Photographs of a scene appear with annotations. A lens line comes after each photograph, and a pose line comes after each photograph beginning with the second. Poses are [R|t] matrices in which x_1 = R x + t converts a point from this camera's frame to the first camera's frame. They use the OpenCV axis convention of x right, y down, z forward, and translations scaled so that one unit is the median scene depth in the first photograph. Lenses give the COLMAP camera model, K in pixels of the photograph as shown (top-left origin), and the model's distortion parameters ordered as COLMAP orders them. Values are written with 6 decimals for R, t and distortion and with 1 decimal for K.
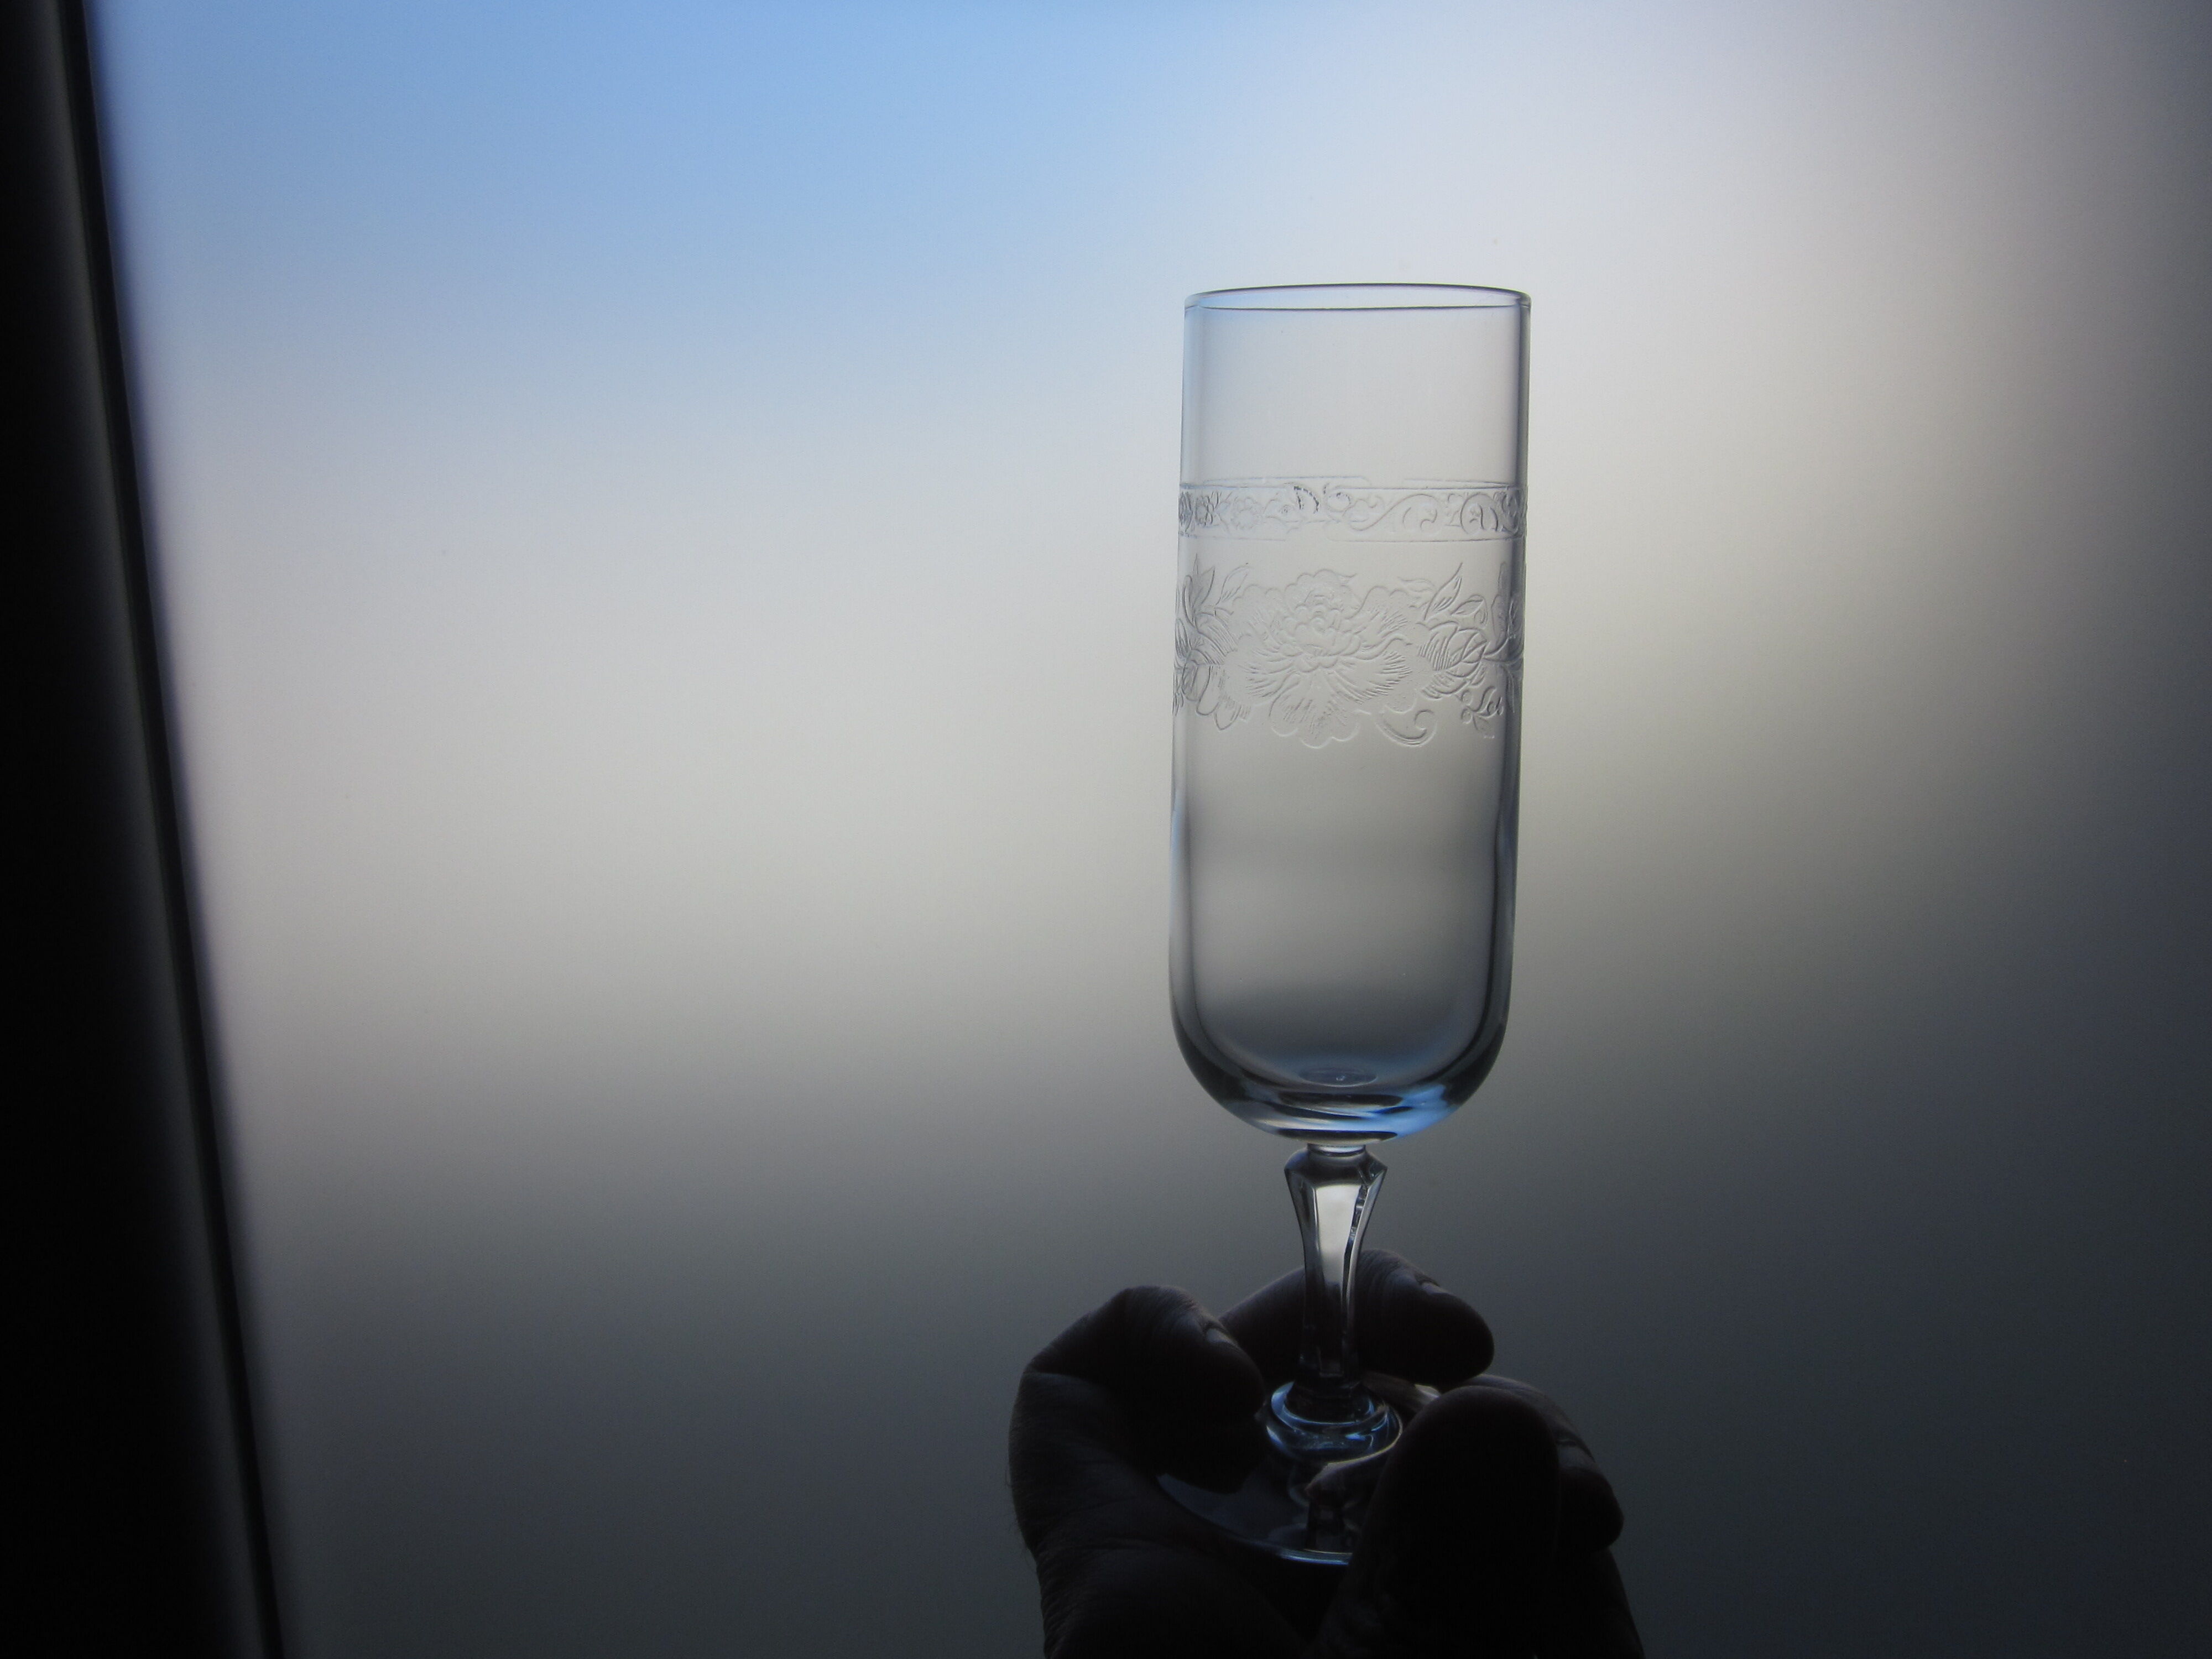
lens RADIAL K [[1857.5, 0, 1112.1], [0, 1857.5, 819.5], [0, 0, 1]] dist [-0.025015, -0.007133]
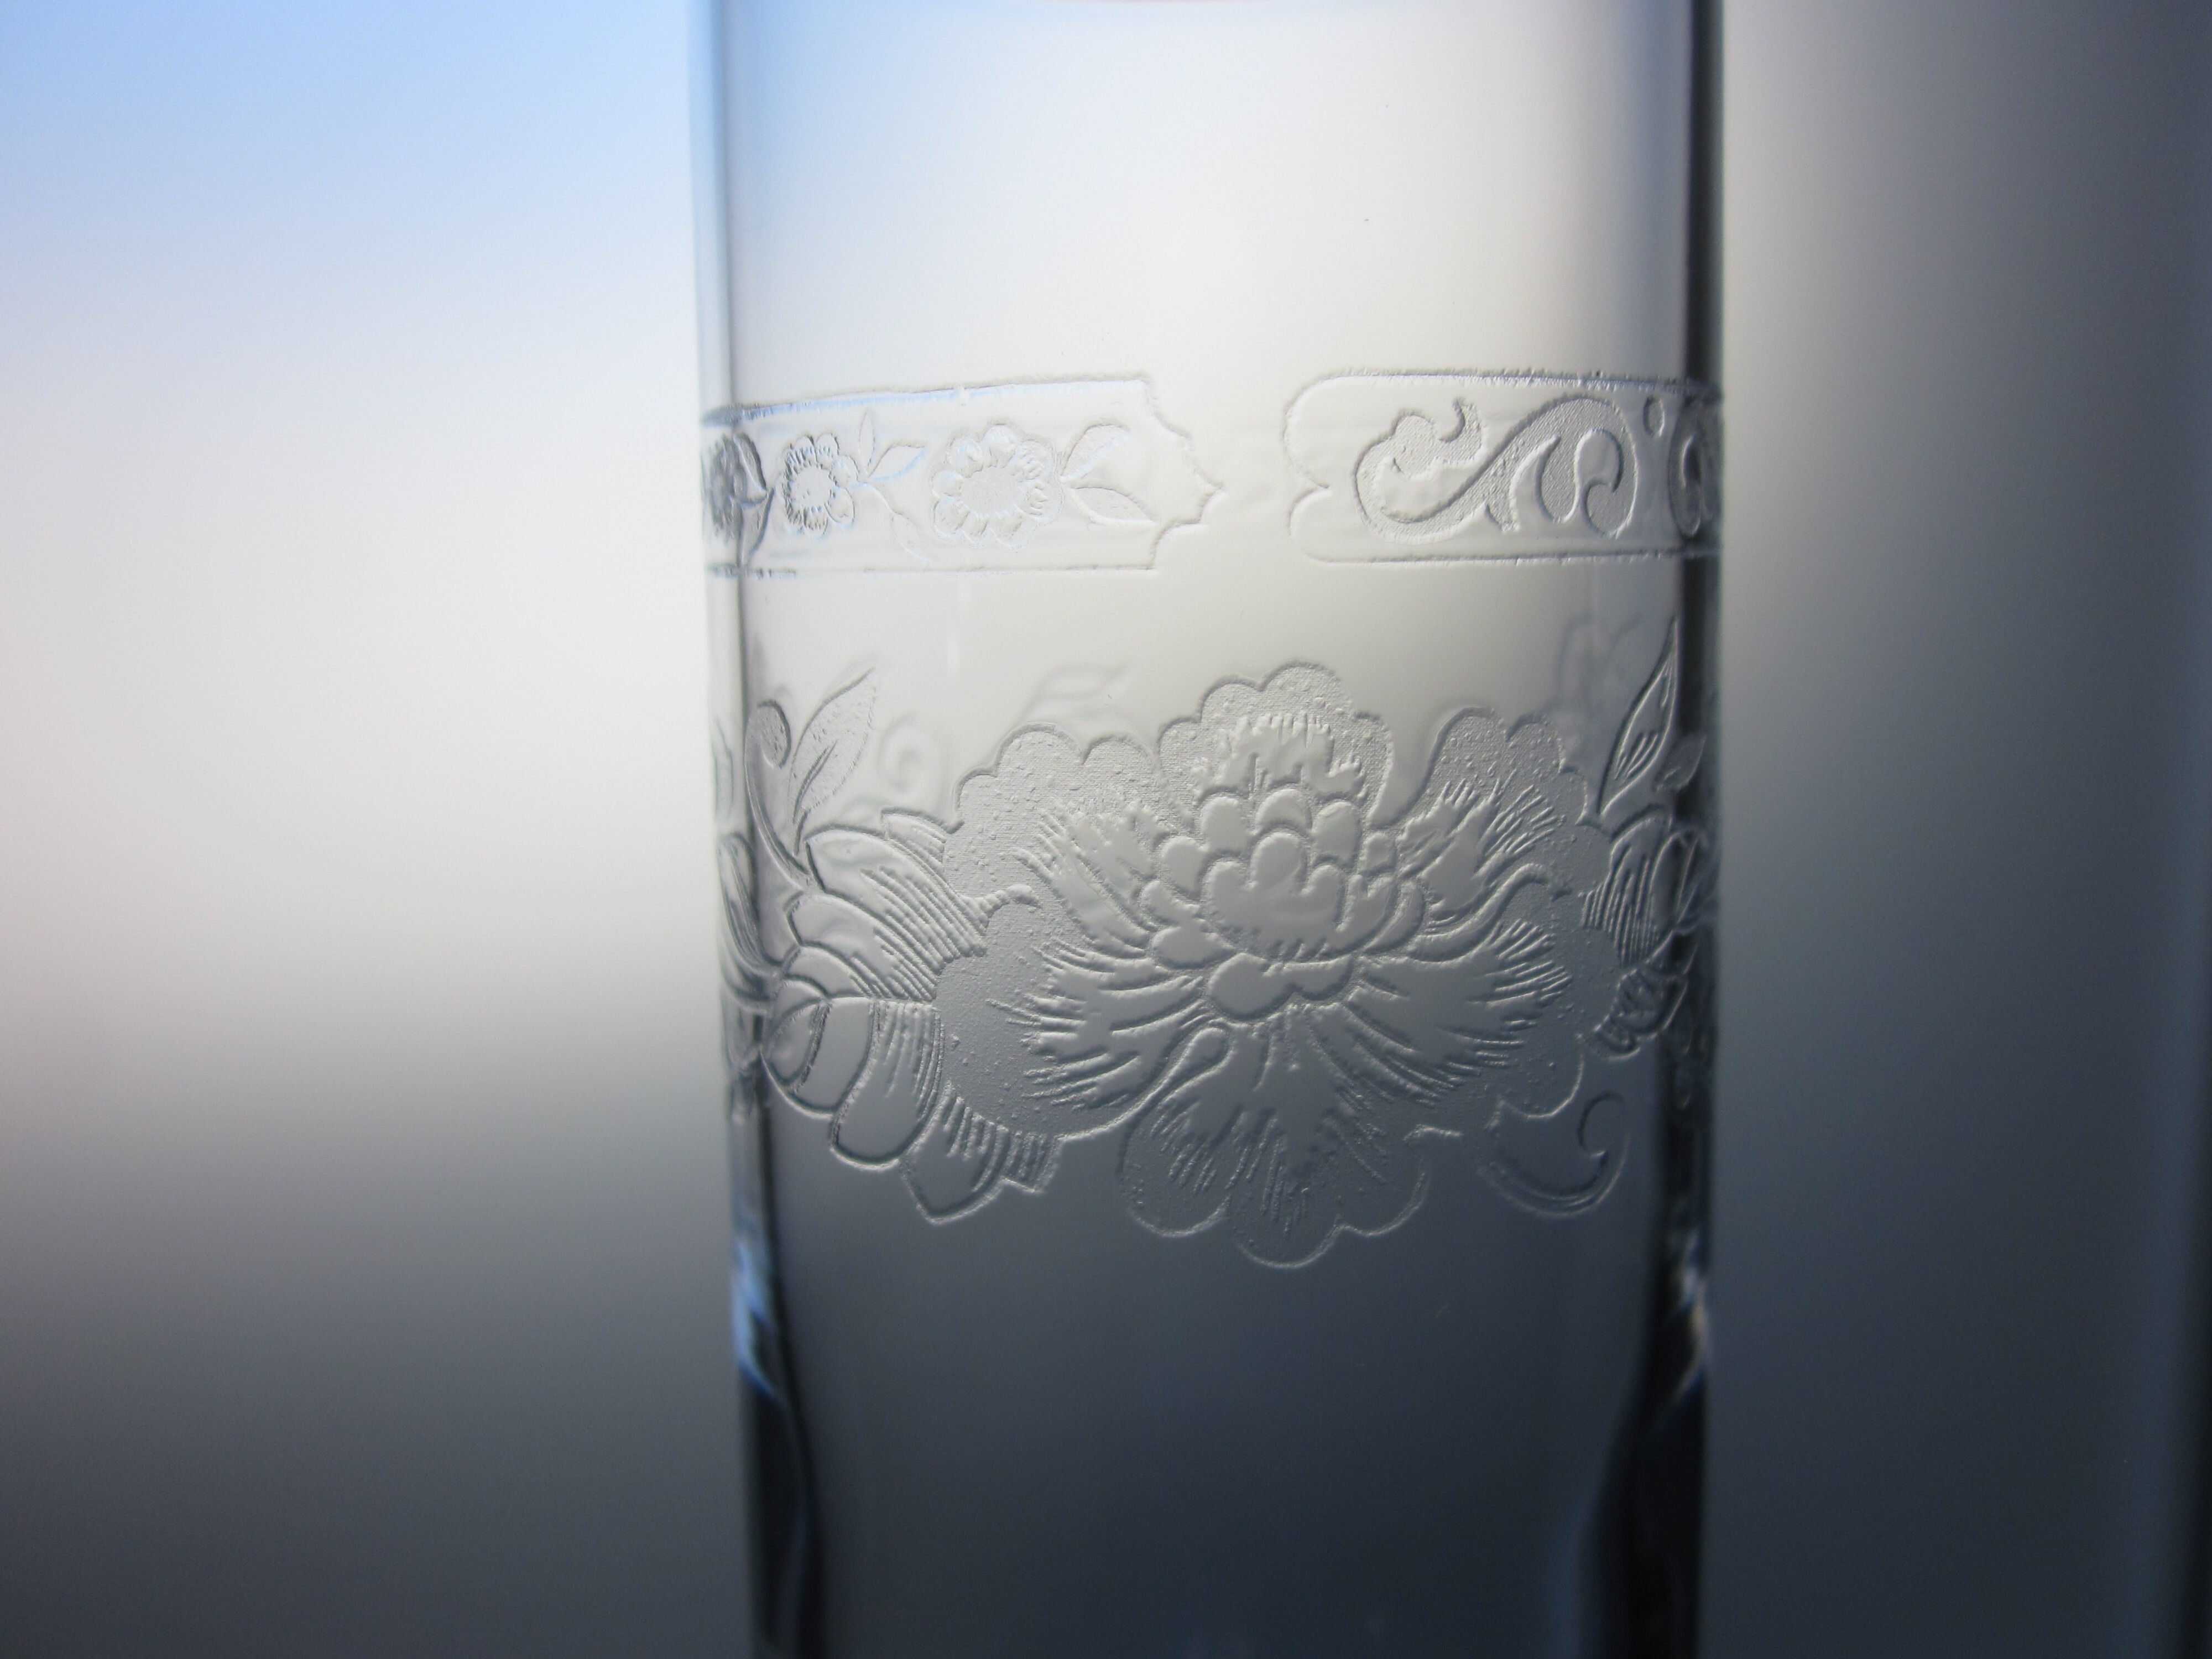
lens RADIAL K [[1857.5, 0, 1112.1], [0, 1857.5, 819.5], [0, 0, 1]] dist [-0.025015, -0.007133]
pose [[0.949244, -0.080290, 0.304119, -0.000594], [0.087949, 0.996058, -0.011547, -0.108677], [-0.301993, 0.037708, 0.952564, 0.730169]]
